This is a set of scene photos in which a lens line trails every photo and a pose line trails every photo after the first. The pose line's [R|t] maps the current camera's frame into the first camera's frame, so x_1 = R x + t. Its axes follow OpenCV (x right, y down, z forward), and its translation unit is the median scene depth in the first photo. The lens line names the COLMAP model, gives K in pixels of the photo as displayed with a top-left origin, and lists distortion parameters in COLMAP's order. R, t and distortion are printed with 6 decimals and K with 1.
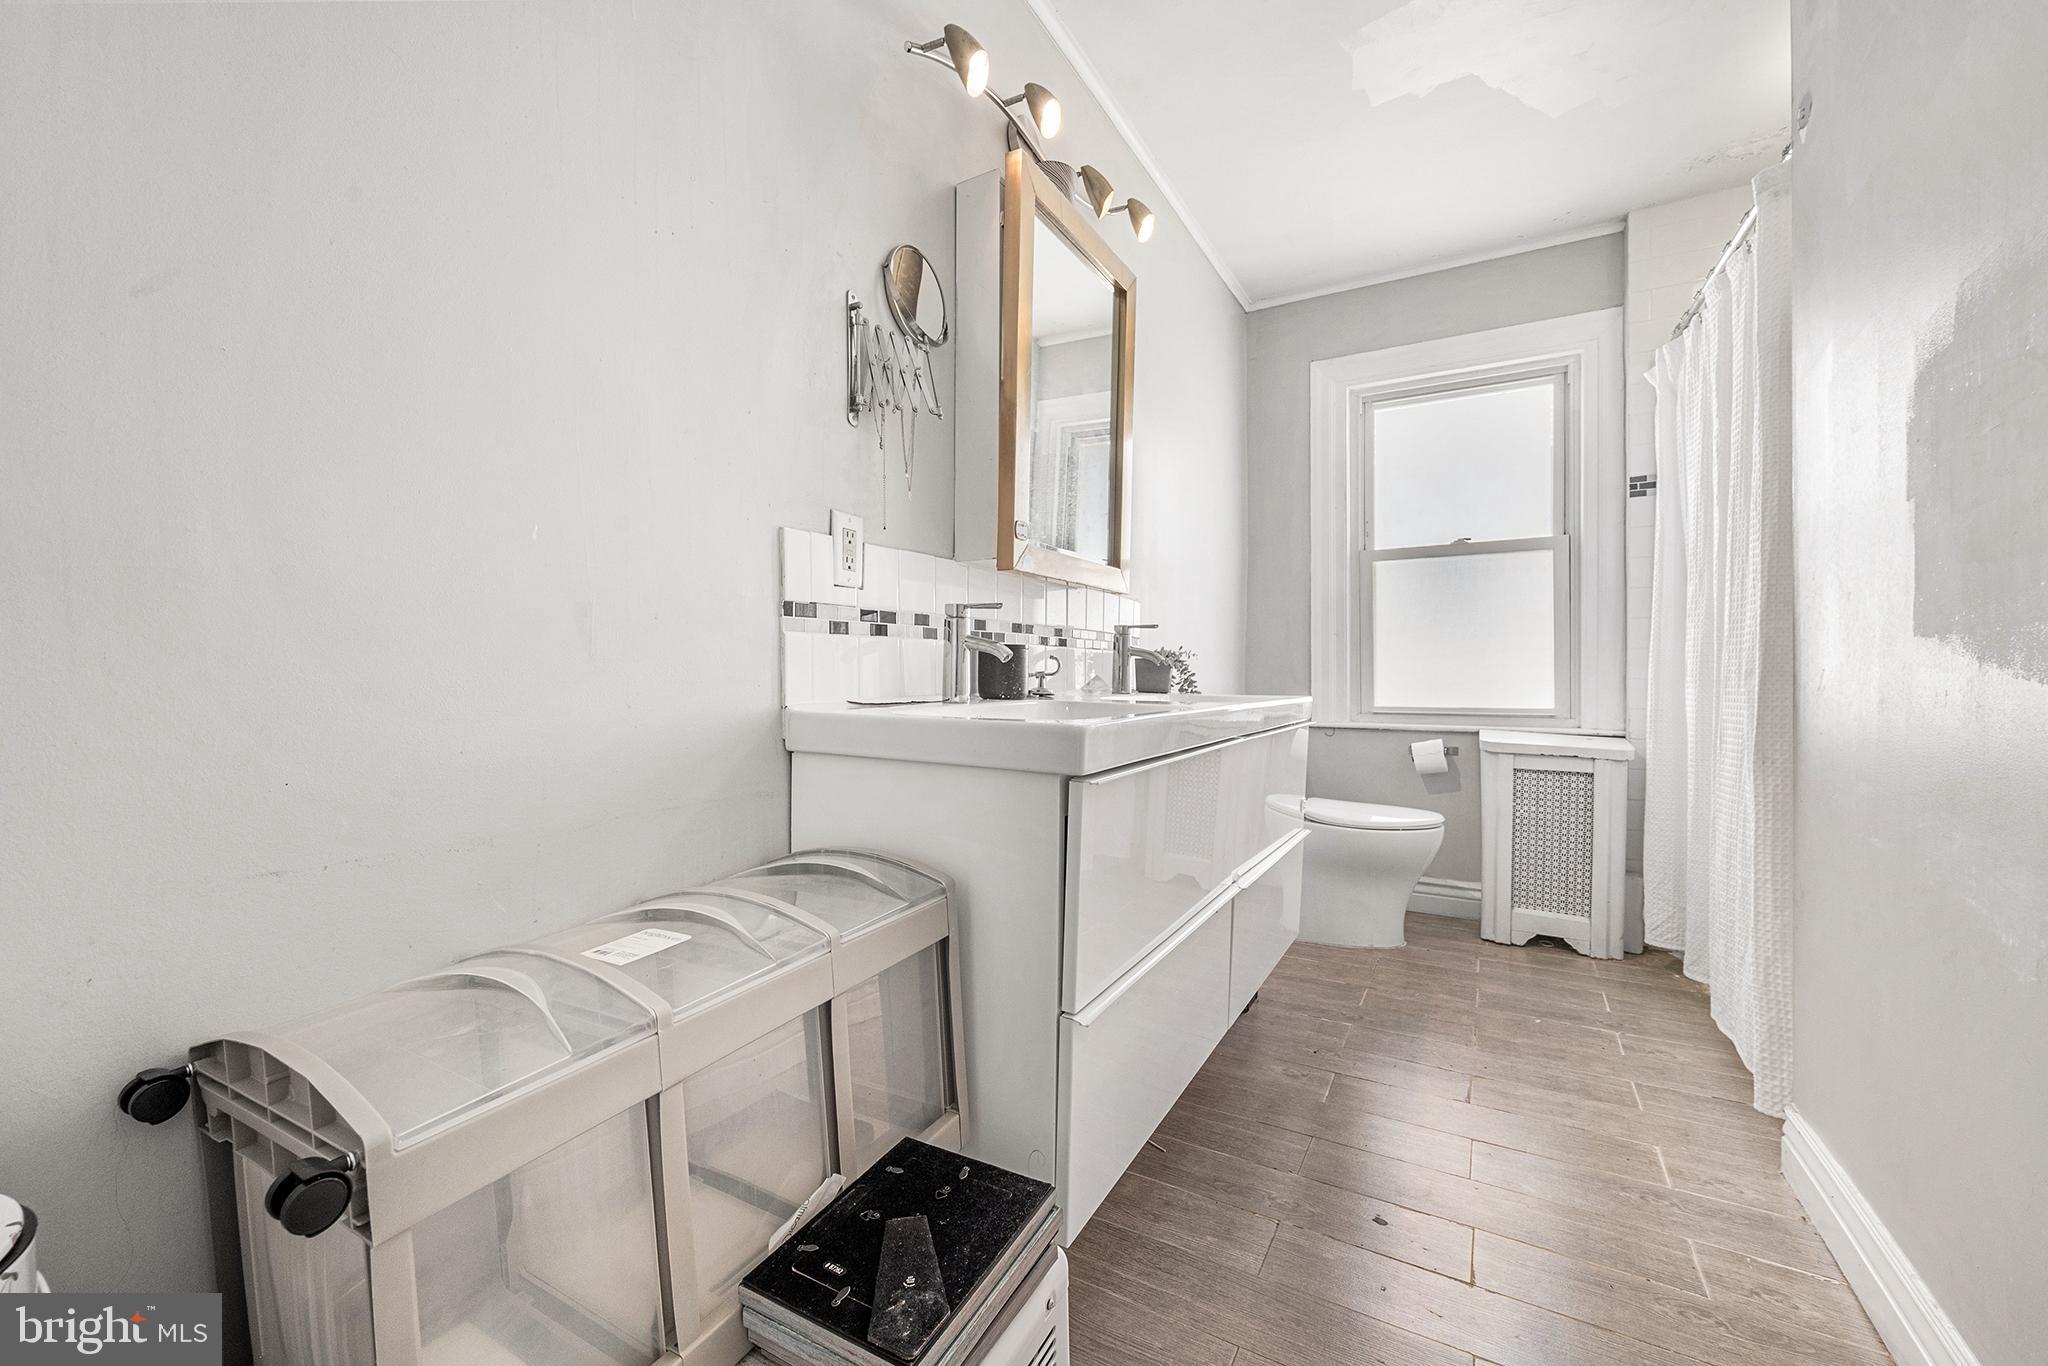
lens RADIAL K [[810.1, 0, 1016.6], [0, 810.1, 675.1], [0, 0, 1]] dist [0.000367, -0.000039]
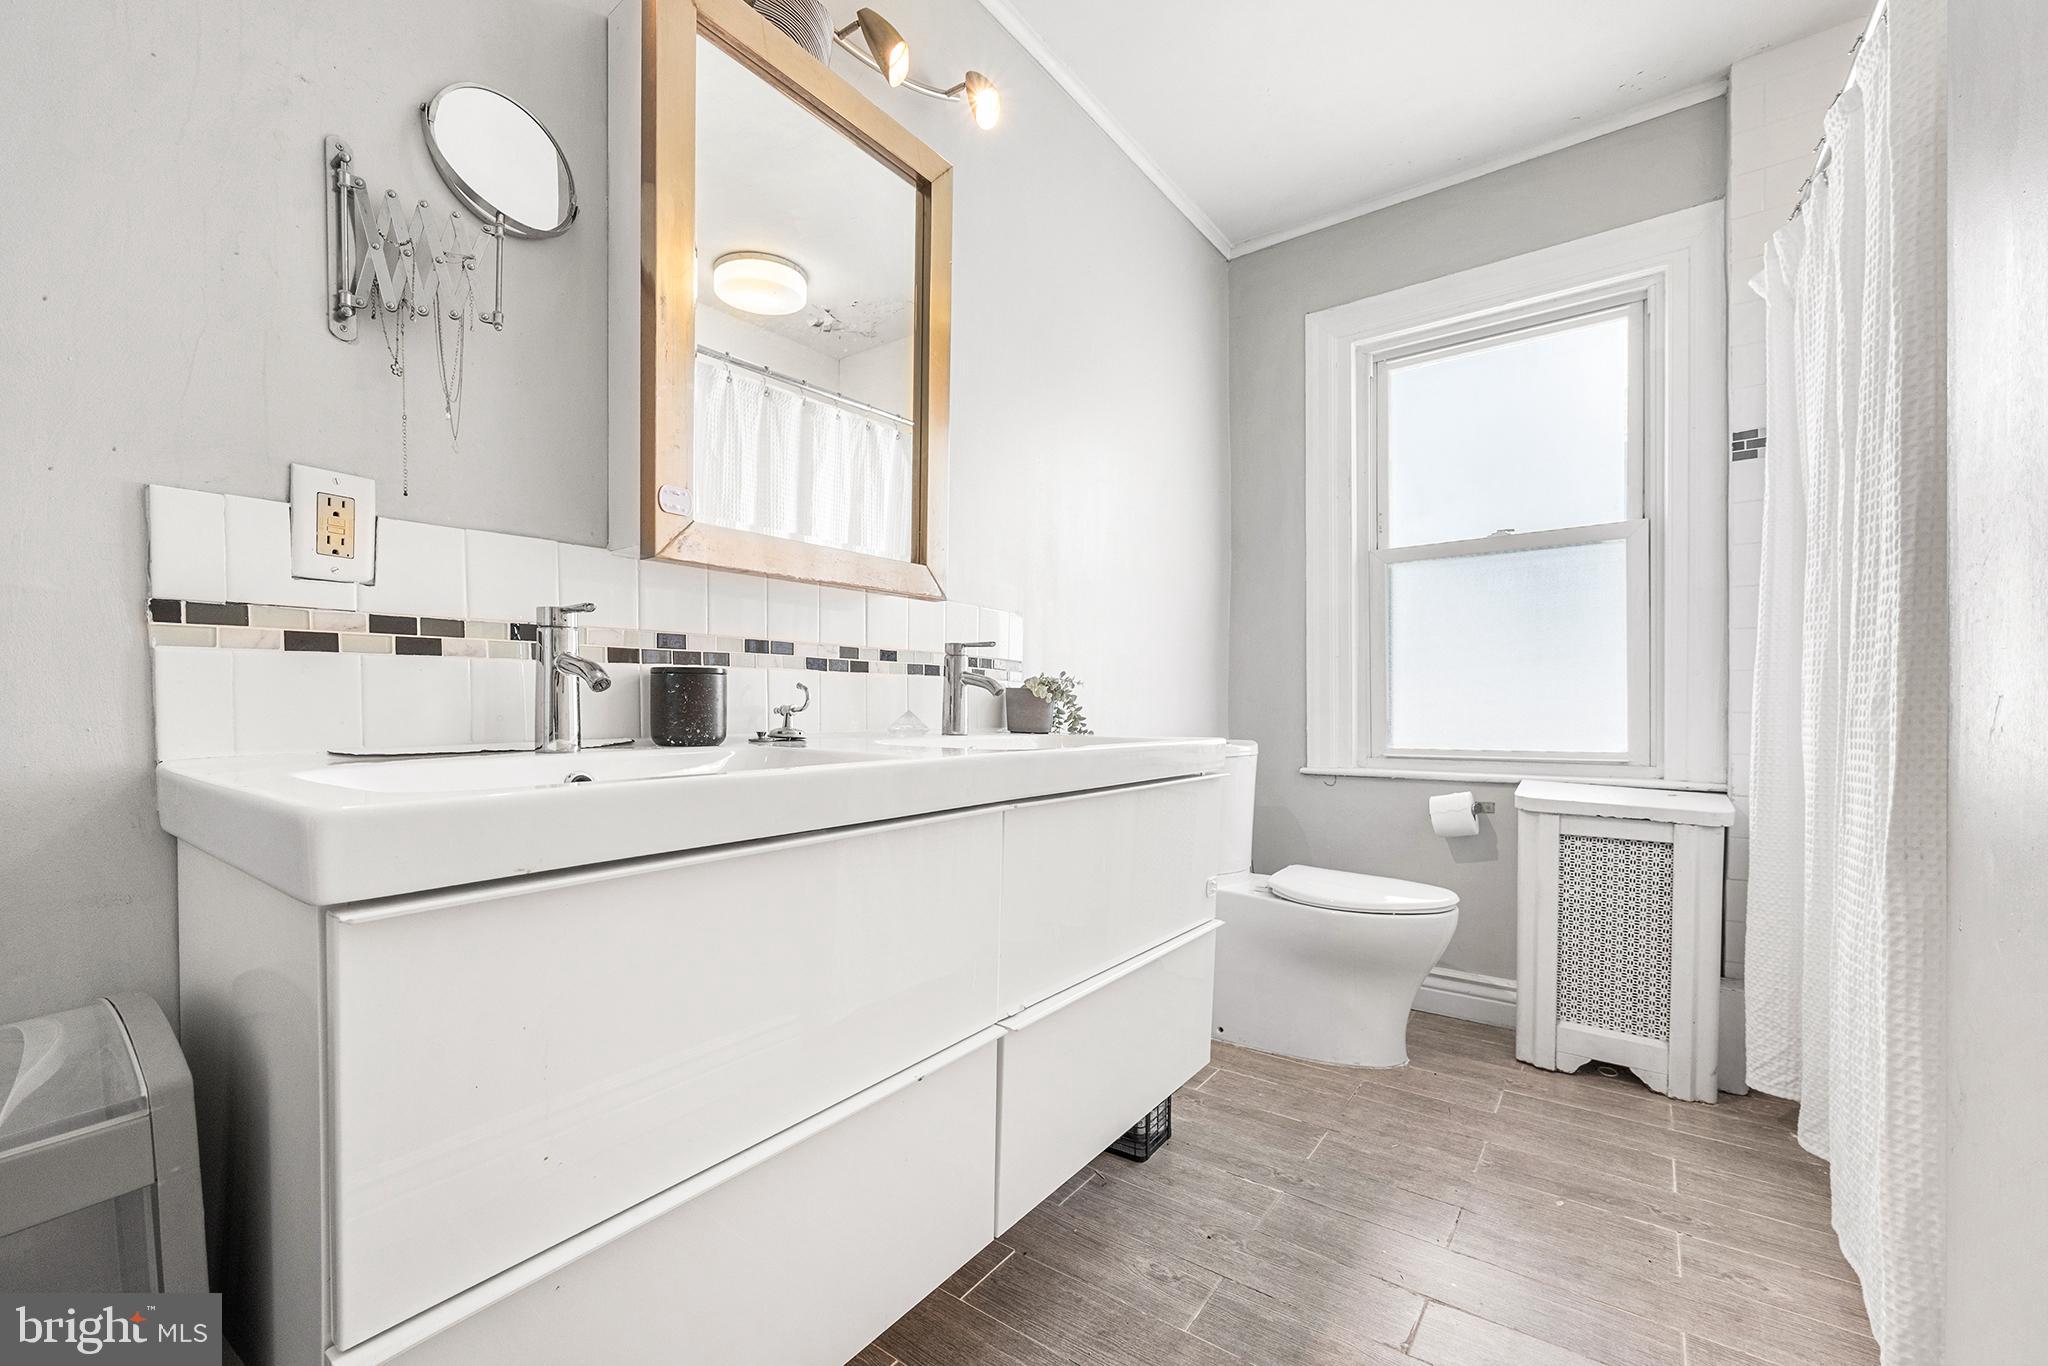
lens RADIAL K [[824.2, 0, 1009.4], [0, 824.2, 714.9], [0, 0, 1]] dist [-0.001537, -0.000089]
pose [[0.992112, -0.002722, -0.125329, 0.214830], [0.003550, 0.999973, 0.006379, -0.000212], [0.125308, -0.006774, 0.992095, 0.196136]]
